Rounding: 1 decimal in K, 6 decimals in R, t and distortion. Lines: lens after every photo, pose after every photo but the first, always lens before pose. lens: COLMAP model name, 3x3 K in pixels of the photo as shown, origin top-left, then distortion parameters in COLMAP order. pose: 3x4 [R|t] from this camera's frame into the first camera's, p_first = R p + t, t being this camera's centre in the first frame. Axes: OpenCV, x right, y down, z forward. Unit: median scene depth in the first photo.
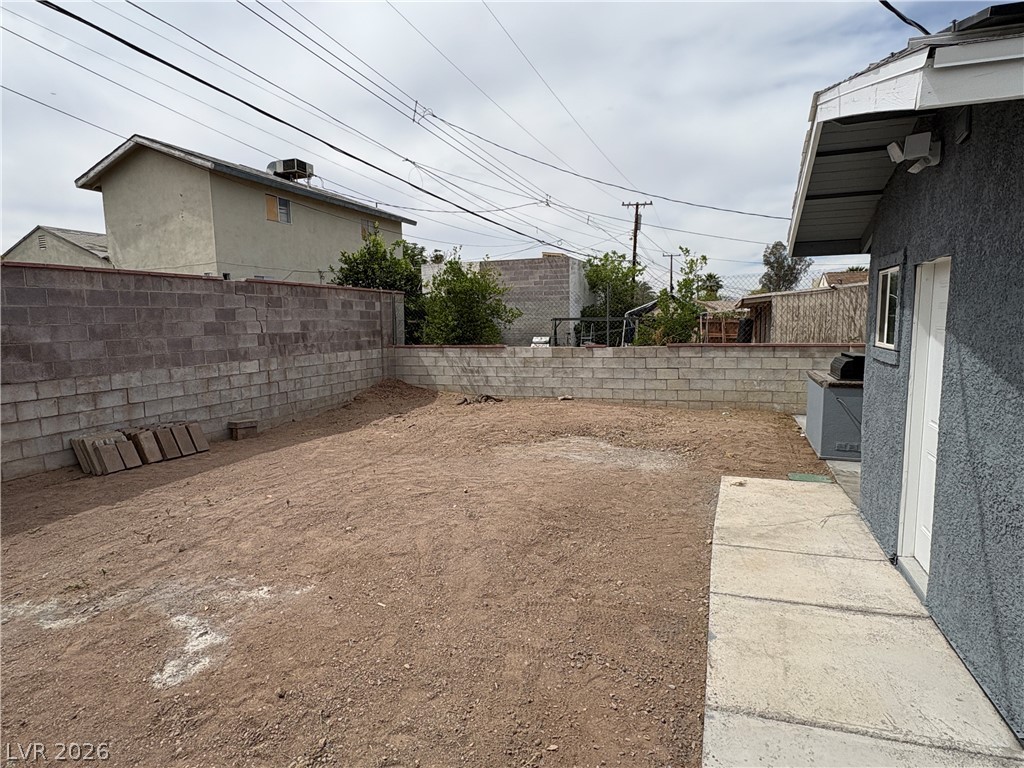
lens RADIAL K [[559.8, 0, 512.2], [0, 559.8, 387.0], [0, 0, 1]] dist [-0.002573, 0.001917]
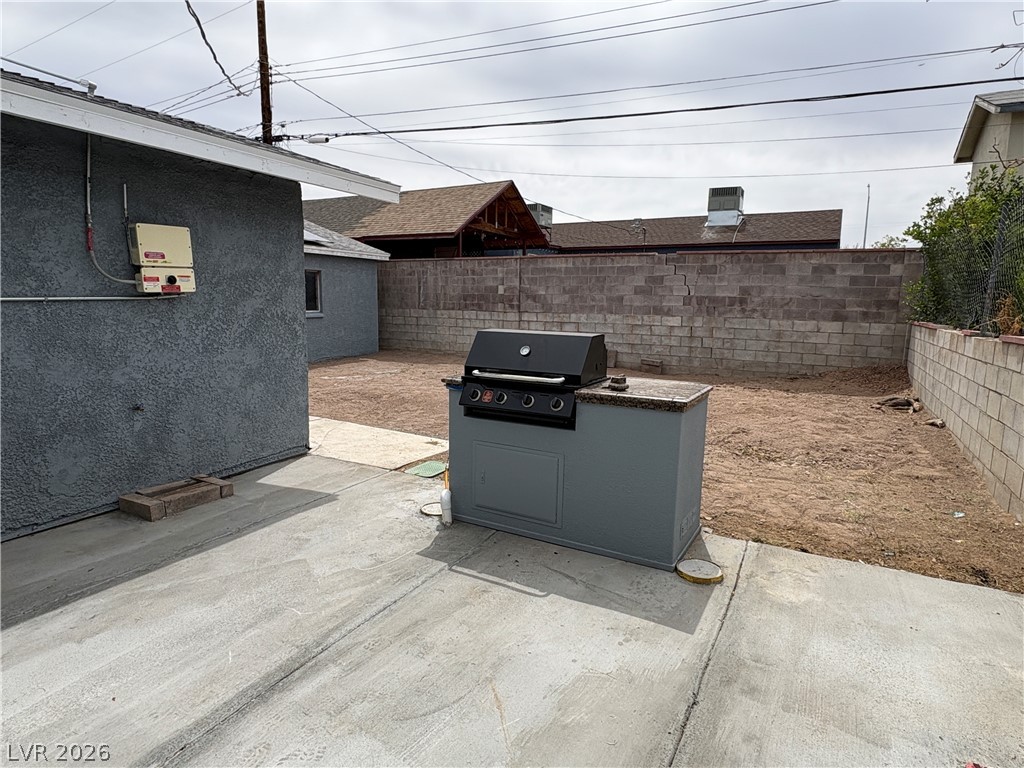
lens RADIAL K [[559.8, 0, 510.8], [0, 559.8, 380.6], [0, 0, 1]] dist [-0.002573, 0.001917]
pose [[-0.121592, 0.159610, -0.979663, 0.847361], [-0.134732, 0.975198, 0.175605, -0.077868], [0.983393, 0.153344, -0.097071, 0.772021]]
